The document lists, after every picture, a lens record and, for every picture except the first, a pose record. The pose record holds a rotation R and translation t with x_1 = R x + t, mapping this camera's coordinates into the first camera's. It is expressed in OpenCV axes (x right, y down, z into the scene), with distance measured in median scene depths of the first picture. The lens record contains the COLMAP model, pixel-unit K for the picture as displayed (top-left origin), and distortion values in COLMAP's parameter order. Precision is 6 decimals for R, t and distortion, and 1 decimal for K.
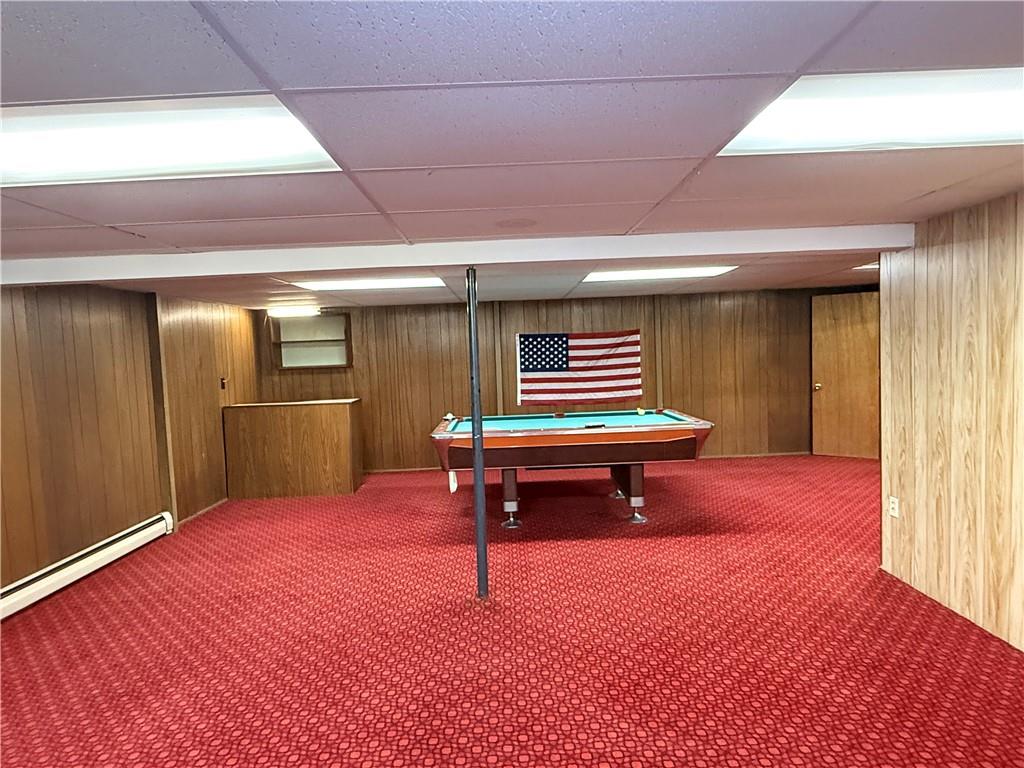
lens RADIAL K [[594.7, 0, 511.2], [0, 594.7, 384.5], [0, 0, 1]] dist [-0.002263, 0.001932]
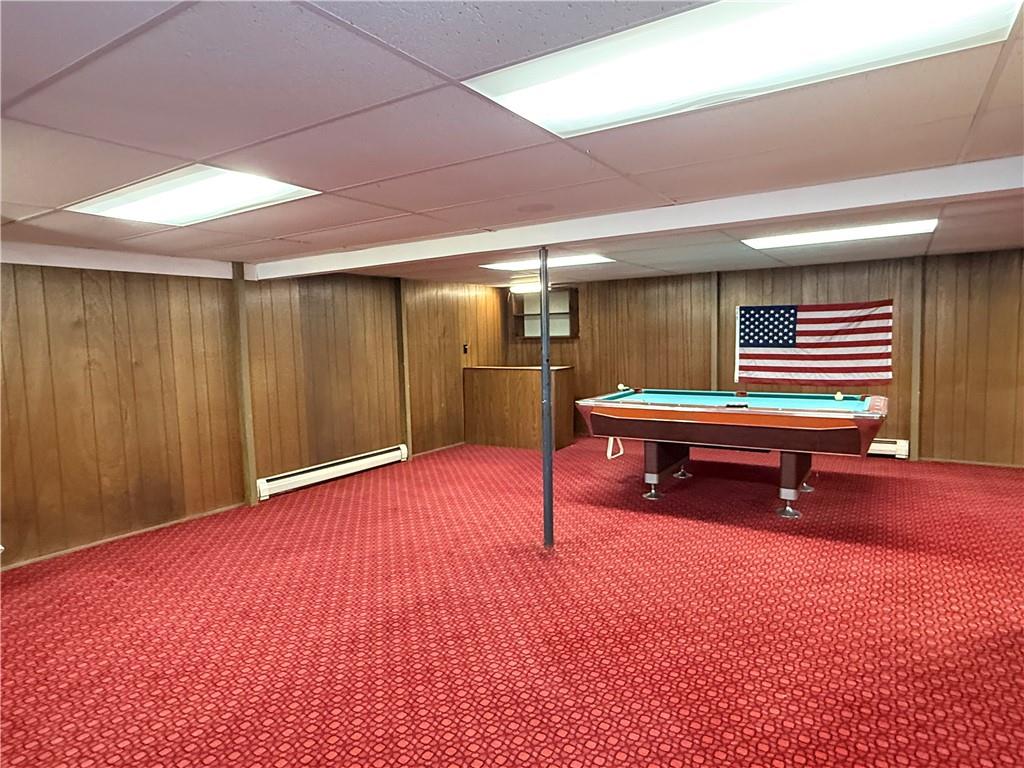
lens RADIAL K [[594.7, 0, 515.4], [0, 594.7, 385.0], [0, 0, 1]] dist [-0.002263, 0.001932]
pose [[0.841178, 0.063290, -0.537042, 0.328859], [-0.037299, 0.997553, 0.059138, -0.004864], [0.539470, -0.029714, 0.841480, 0.025760]]
